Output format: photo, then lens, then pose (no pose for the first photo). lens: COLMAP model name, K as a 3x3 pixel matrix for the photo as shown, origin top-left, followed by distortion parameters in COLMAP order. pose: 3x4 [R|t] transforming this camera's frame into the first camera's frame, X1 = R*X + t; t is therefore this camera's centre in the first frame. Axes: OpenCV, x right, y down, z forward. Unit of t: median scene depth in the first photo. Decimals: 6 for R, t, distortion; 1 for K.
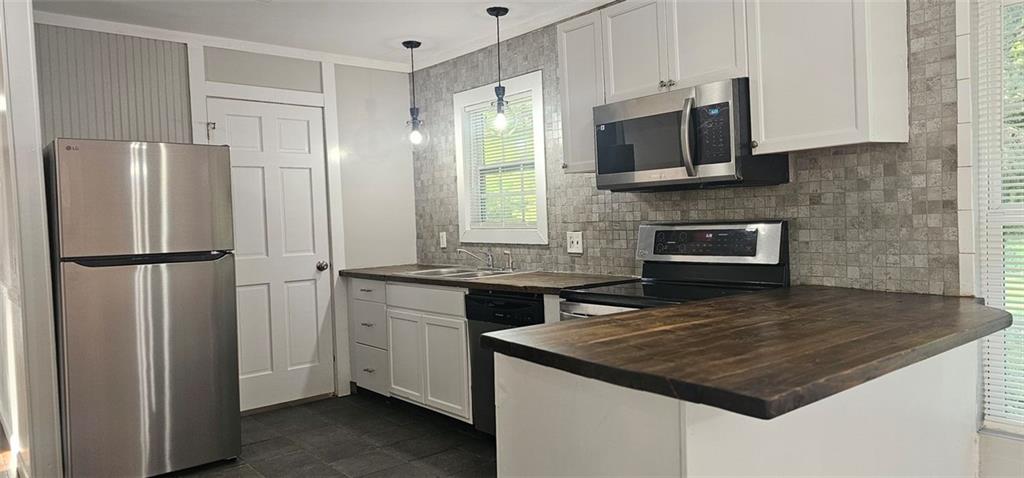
lens RADIAL K [[678.4, 0, 518.3], [0, 678.4, 237.5], [0, 0, 1]] dist [0.039794, -0.028758]
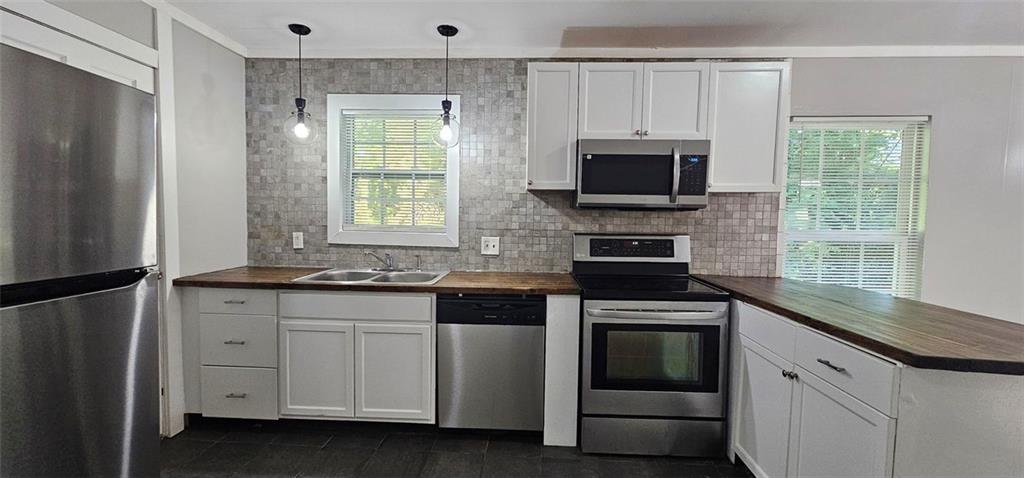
lens RADIAL K [[417.1, 0, 511.0], [0, 417.1, 236.6], [0, 0, 1]] dist [-0.004517, -0.000339]
pose [[0.678888, 0.006833, 0.734210, -0.425281], [-0.016940, 0.999836, 0.006358, -0.013766], [-0.734047, -0.016754, 0.678892, 0.461416]]
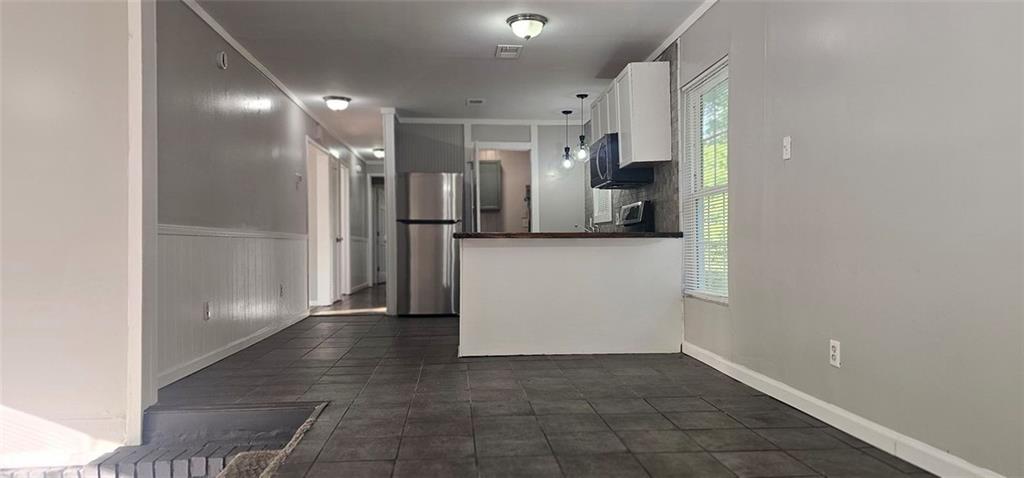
lens RADIAL K [[678.4, 0, 512.3], [0, 678.4, 242.5], [0, 0, 1]] dist [0.039794, -0.028758]
pose [[0.818349, 0.024168, -0.574213, 0.872669], [-0.037025, 0.999257, -0.010709, 0.097375], [0.573528, 0.030024, 0.818636, -0.623041]]
